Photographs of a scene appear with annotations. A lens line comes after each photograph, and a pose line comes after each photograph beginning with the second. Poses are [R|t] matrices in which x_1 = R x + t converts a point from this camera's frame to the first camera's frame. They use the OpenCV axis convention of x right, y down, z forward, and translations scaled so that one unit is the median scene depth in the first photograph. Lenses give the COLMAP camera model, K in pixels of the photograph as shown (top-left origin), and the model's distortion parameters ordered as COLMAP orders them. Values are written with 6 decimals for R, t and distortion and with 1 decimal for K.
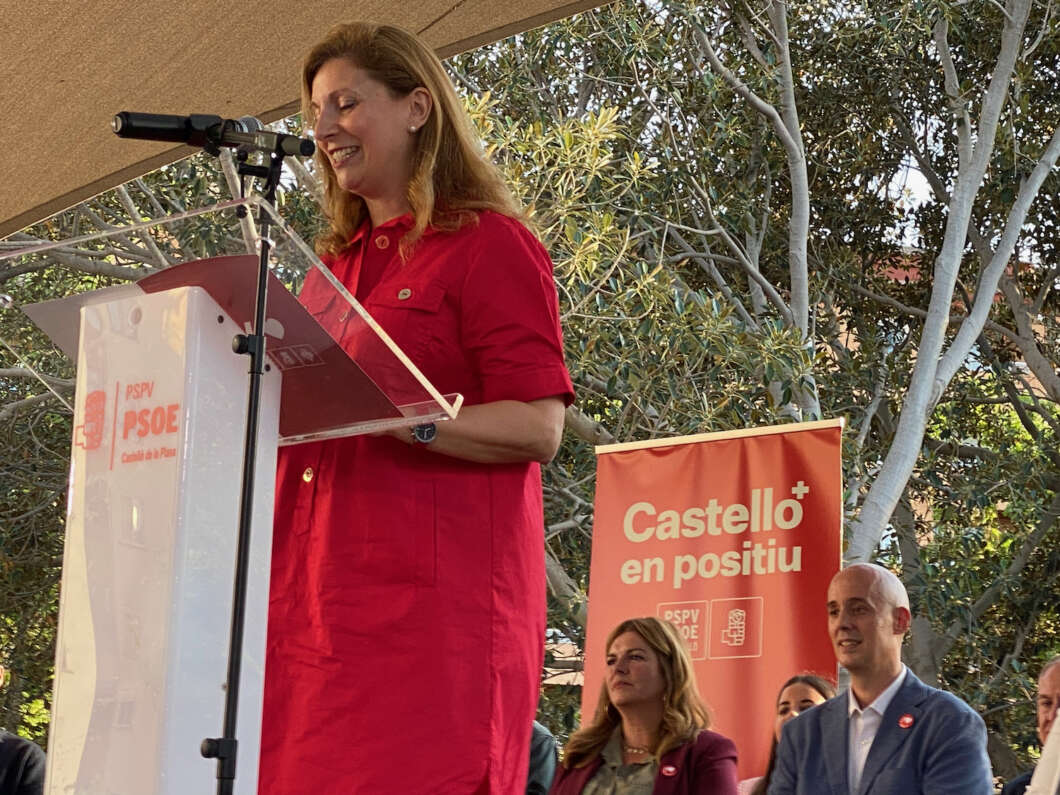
lens RADIAL K [[2982.2, 0, 530.0], [0, 2982.2, 397.5], [0, 0, 1]] dist [-0.022715, 2.191935]
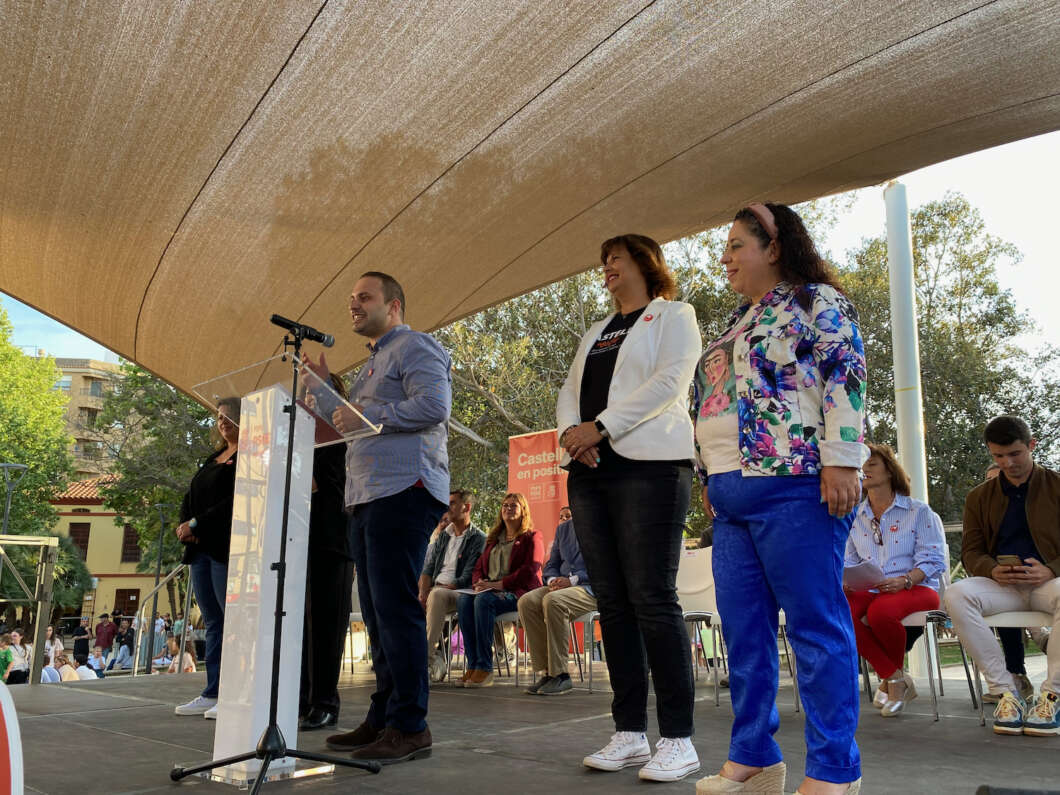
lens RADIAL K [[819.6, 0, 550.9], [0, 819.6, 422.8], [0, 0, 1]] dist [0.080470, -0.109836]
pose [[0.998655, -0.047170, 0.021534, 0.051050], [0.047176, 0.998887, 0.000215, 0.003165], [-0.021520, 0.000801, 0.999768, 0.124455]]
